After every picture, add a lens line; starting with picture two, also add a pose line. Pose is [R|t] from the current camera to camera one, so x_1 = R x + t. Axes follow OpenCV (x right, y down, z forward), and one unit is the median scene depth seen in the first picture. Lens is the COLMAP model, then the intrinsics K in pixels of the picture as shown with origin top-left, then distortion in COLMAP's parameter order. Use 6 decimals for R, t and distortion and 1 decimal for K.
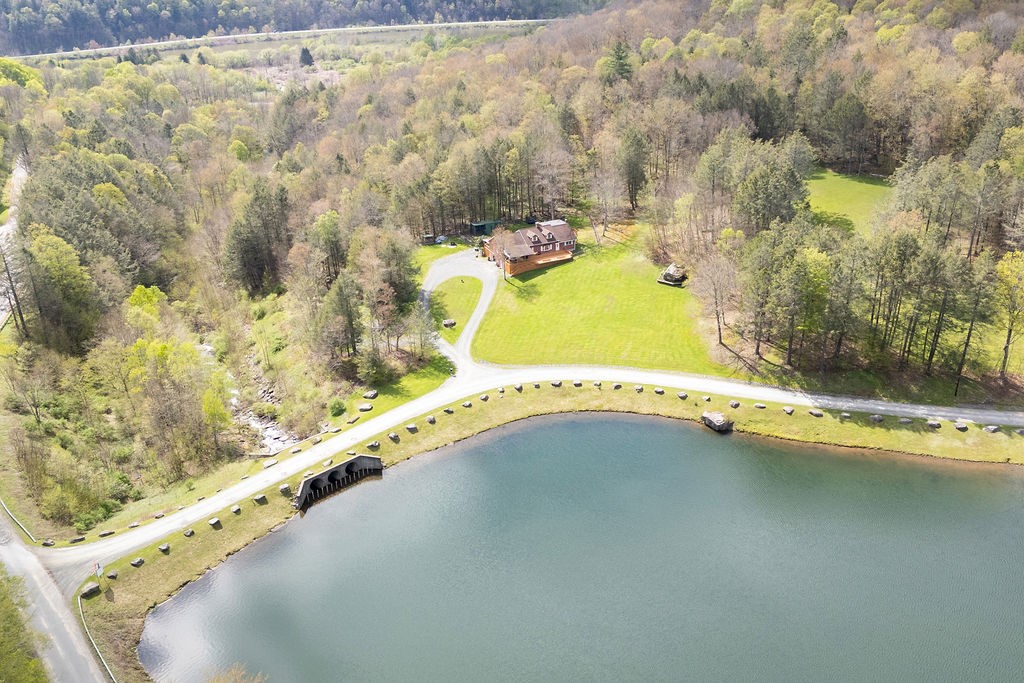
lens RADIAL K [[921.1, 0, 537.5], [0, 921.1, 339.7], [0, 0, 1]] dist [0.160932, -0.293331]
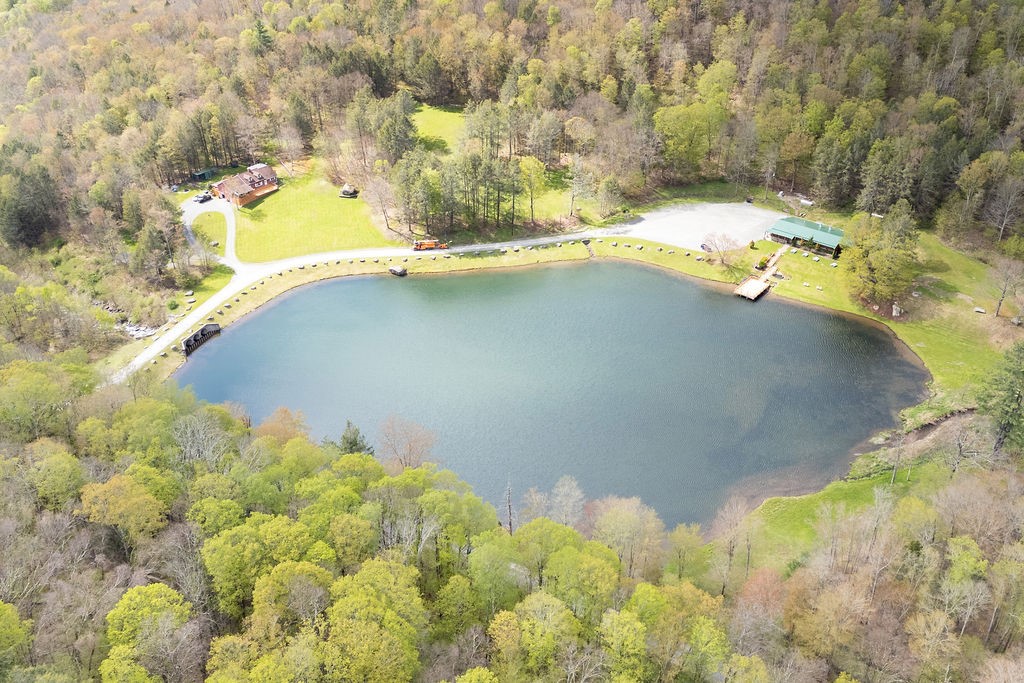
lens RADIAL K [[921.1, 0, 537.5], [0, 921.1, 339.7], [0, 0, 1]] dist [0.160932, -0.293331]
pose [[0.906885, -0.211496, 0.364456, -0.214397], [0.167033, 0.974494, 0.149872, -0.005905], [-0.386858, -0.075040, 0.919081, -0.680837]]
